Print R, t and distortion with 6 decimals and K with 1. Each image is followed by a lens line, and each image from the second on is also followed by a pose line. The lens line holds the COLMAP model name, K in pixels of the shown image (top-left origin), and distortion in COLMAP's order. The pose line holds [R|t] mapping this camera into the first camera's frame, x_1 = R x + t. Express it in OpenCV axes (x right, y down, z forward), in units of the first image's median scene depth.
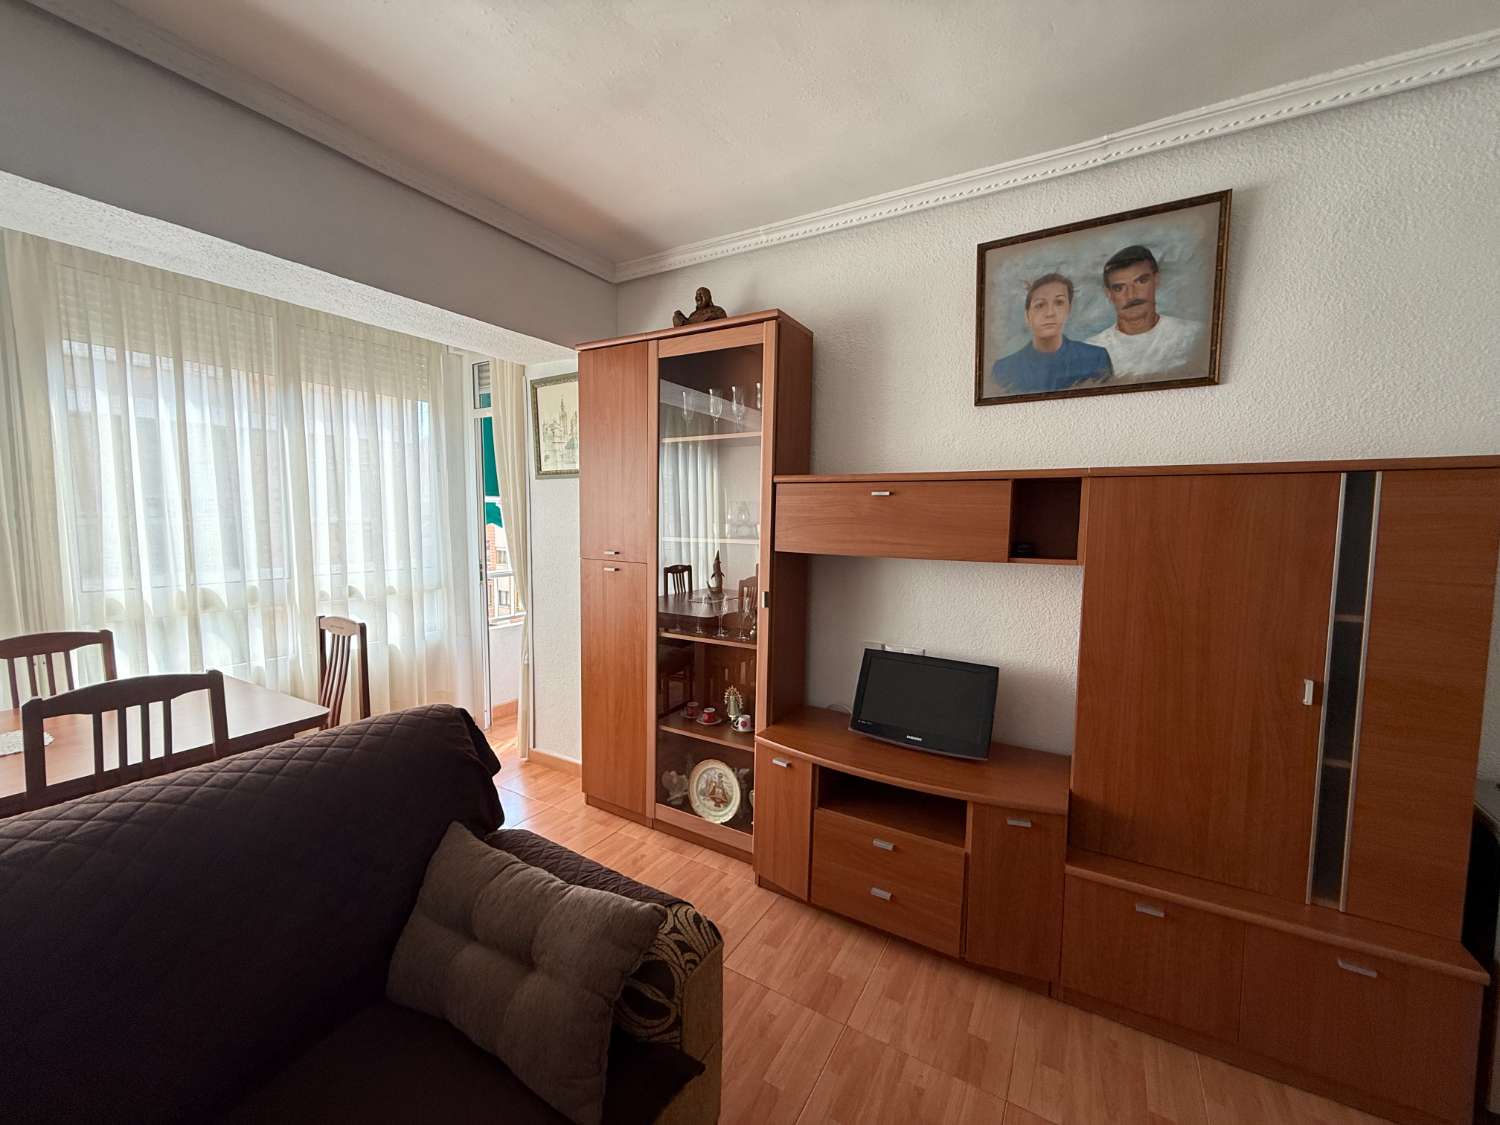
lens RADIAL K [[595.4, 0, 749.0], [0, 595.4, 560.9], [0, 0, 1]] dist [0.001245, -0.000308]
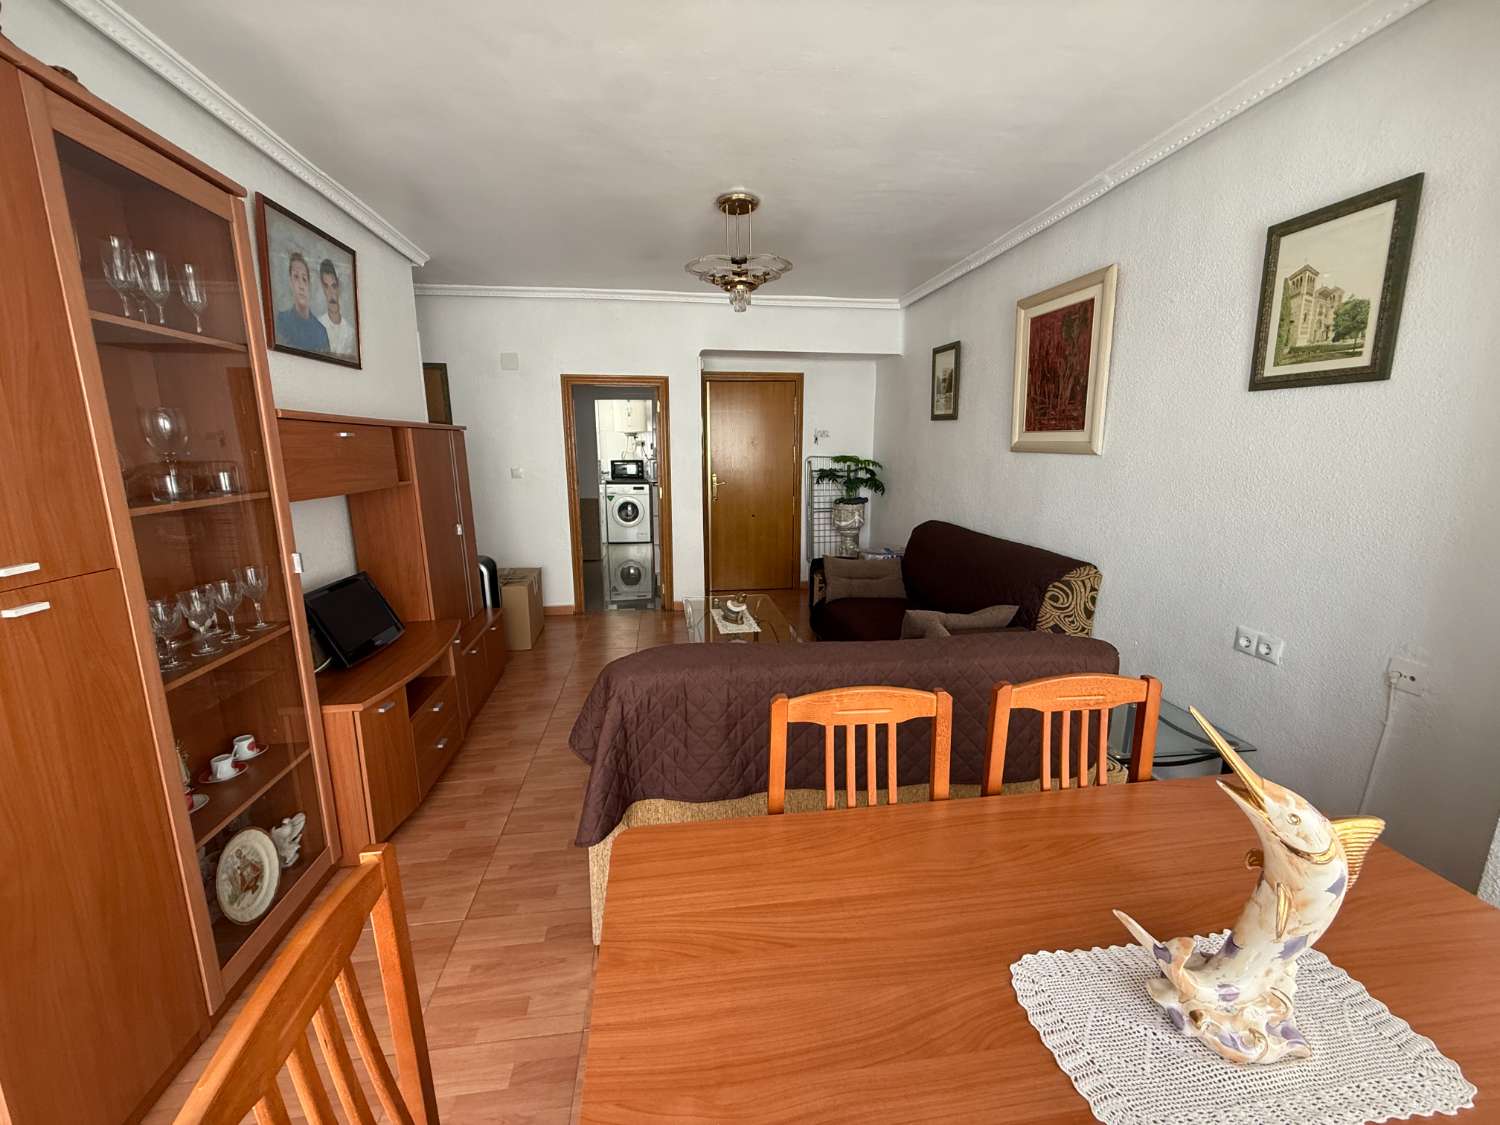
lens RADIAL K [[595.4, 0, 737.0], [0, 595.4, 557.3], [0, 0, 1]] dist [0.001245, -0.000308]
pose [[-0.610090, -0.154572, 0.777109, -1.099606], [0.063497, 0.968094, 0.242410, -0.114340], [-0.789784, 0.197236, -0.580809, 1.122682]]
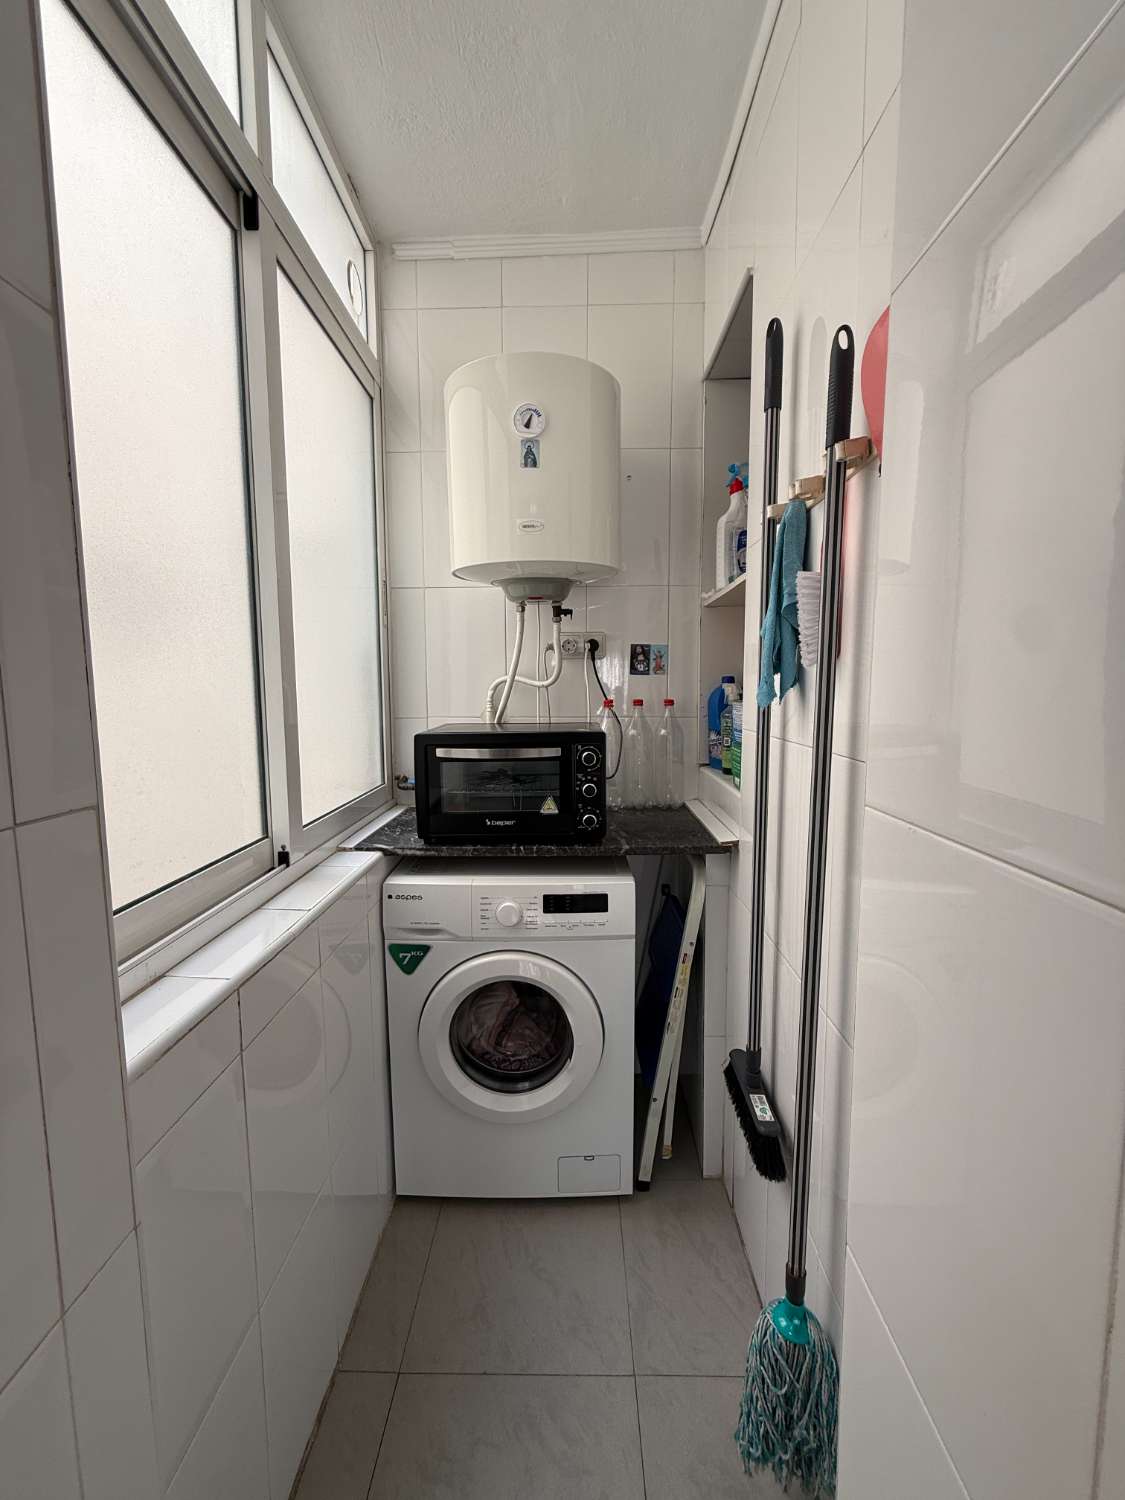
lens RADIAL K [[595.4, 0, 562.6], [0, 595.4, 748.1], [0, 0, 1]] dist [0.001245, -0.000308]
pose [[-0.492264, -0.092266, 0.865542, 2.493660], [0.075089, 0.986158, 0.147829, 0.136449], [-0.867201, 0.137763, -0.478522, -0.758427]]
